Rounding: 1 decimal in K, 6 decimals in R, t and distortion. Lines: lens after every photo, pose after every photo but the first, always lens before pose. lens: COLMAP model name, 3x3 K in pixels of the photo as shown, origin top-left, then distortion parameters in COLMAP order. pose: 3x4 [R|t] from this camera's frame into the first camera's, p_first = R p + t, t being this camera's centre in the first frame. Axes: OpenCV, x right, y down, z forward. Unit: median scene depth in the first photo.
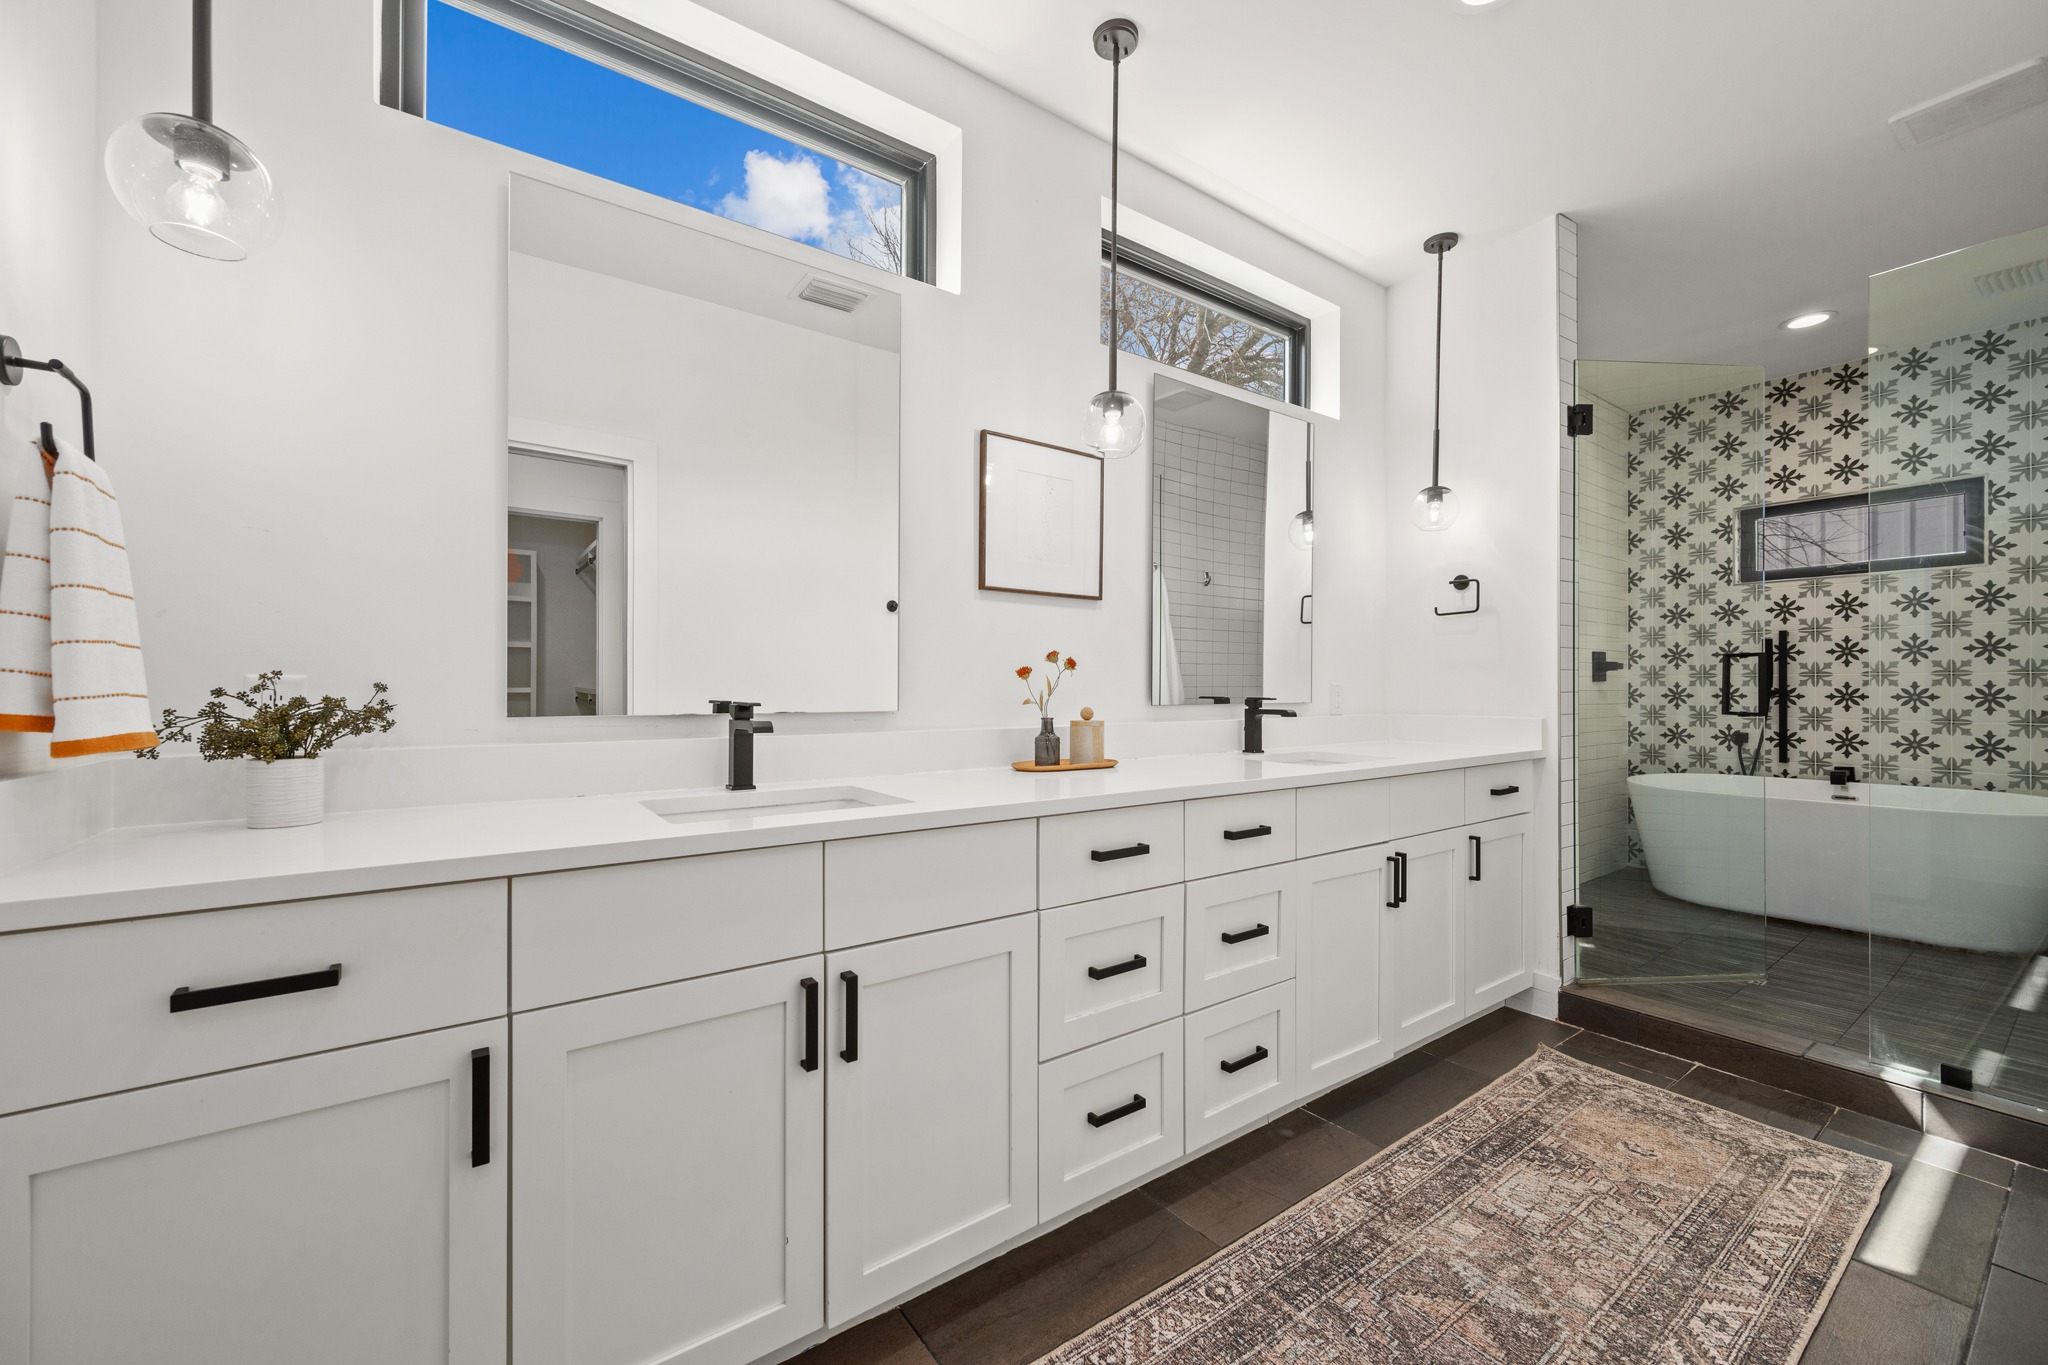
lens RADIAL K [[798.7, 0, 1029.3], [0, 798.7, 684.6], [0, 0, 1]] dist [0.002021, 0.001175]
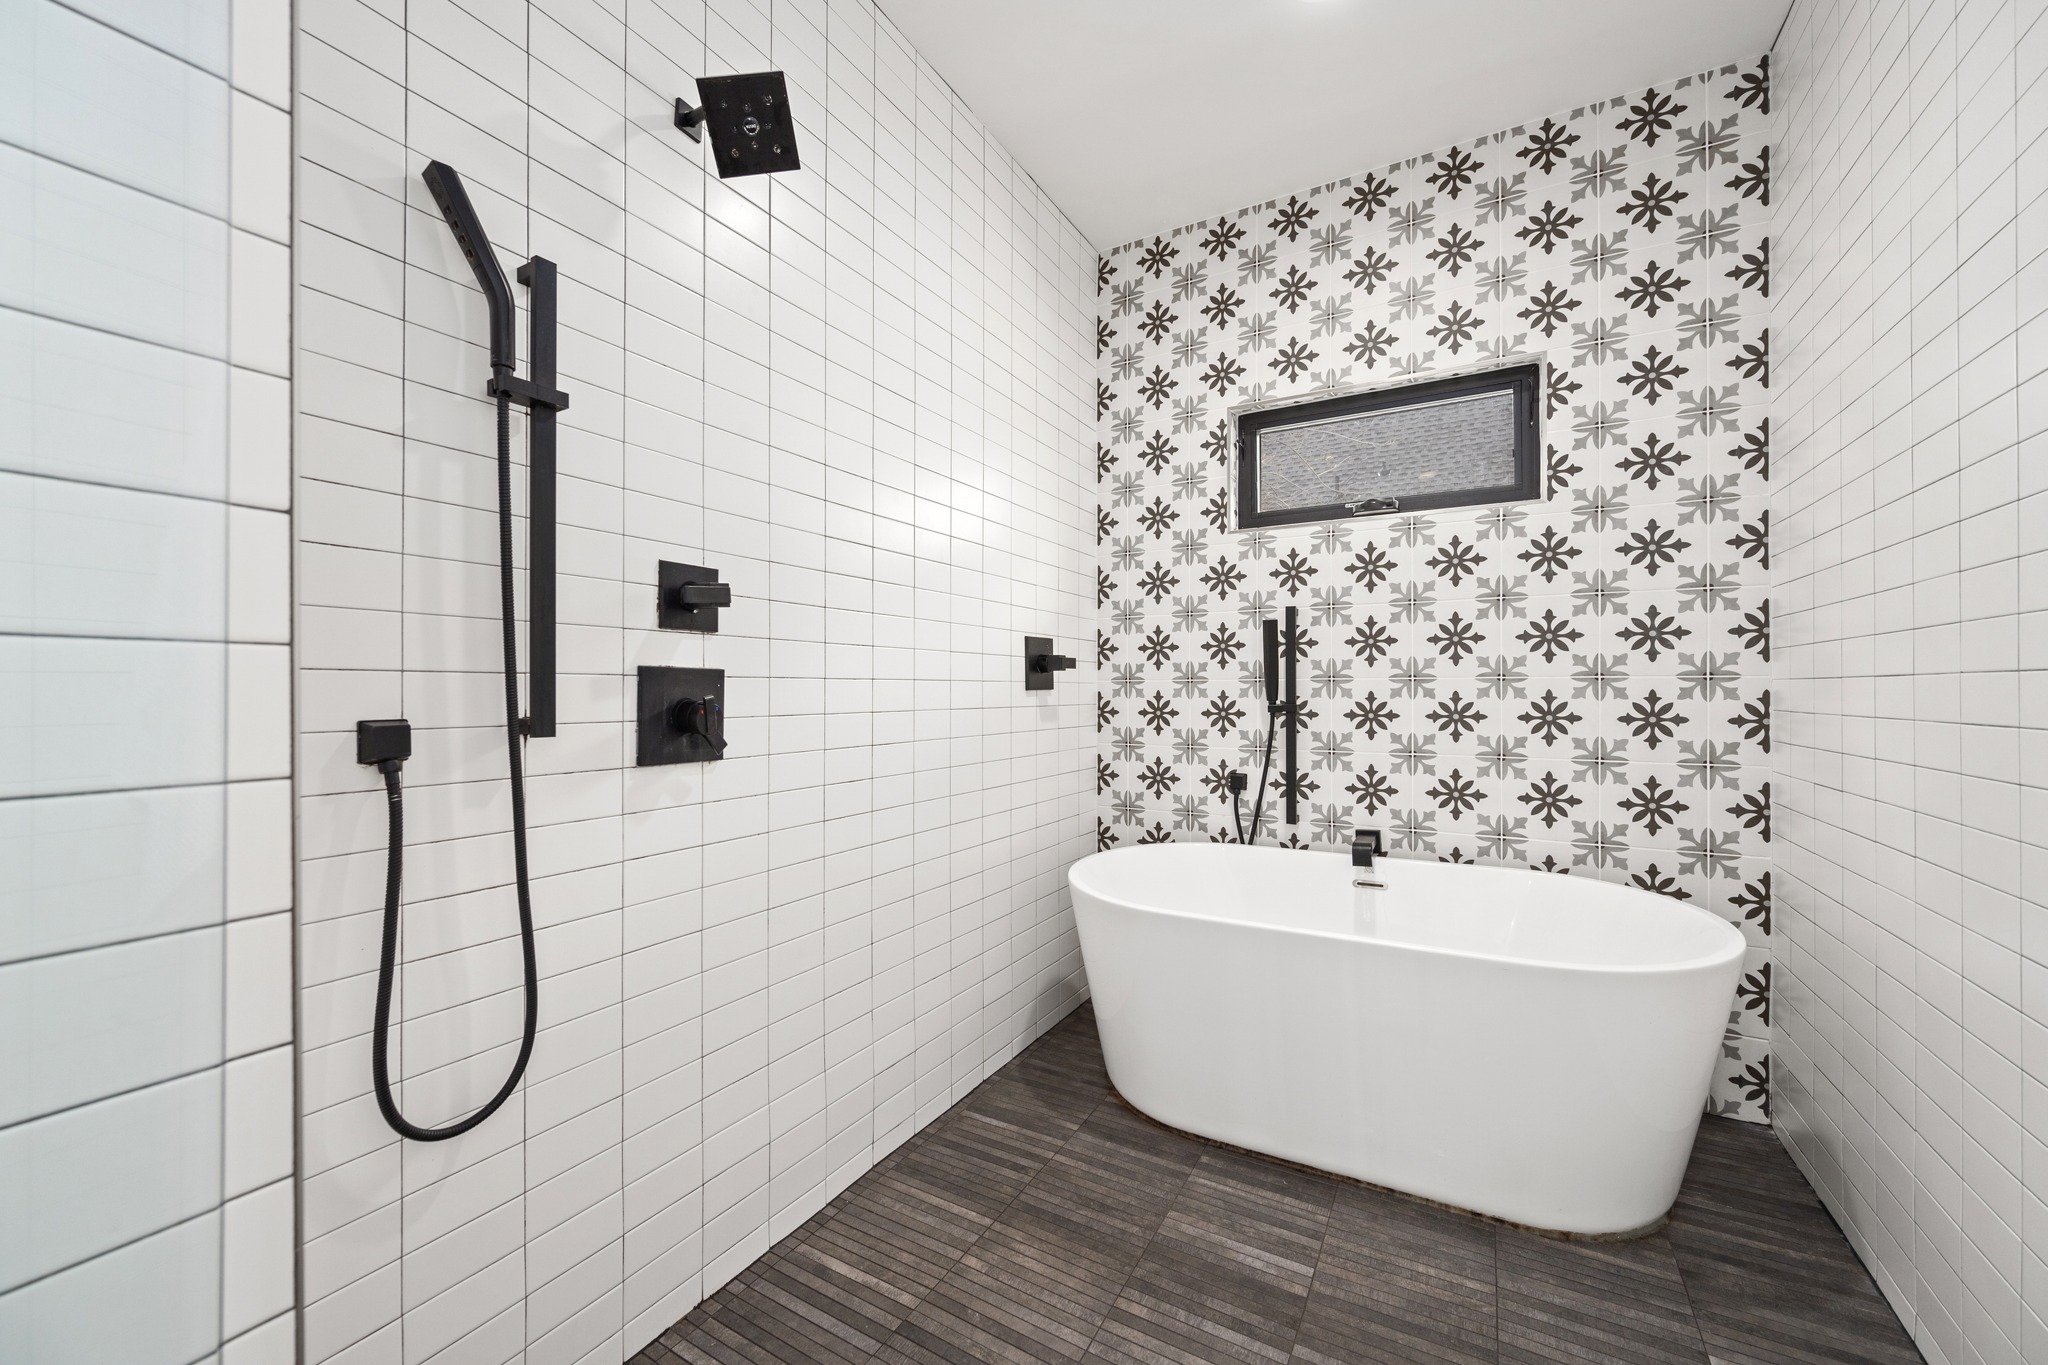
lens RADIAL K [[798.7, 0, 1010.7], [0, 798.7, 688.9], [0, 0, 1]] dist [0.002021, 0.001175]
pose [[0.910871, -0.000765, 0.412691, 0.492853], [0.000558, 1.000000, 0.000622, -0.005378], [-0.412691, -0.000336, 0.910871, 0.530885]]
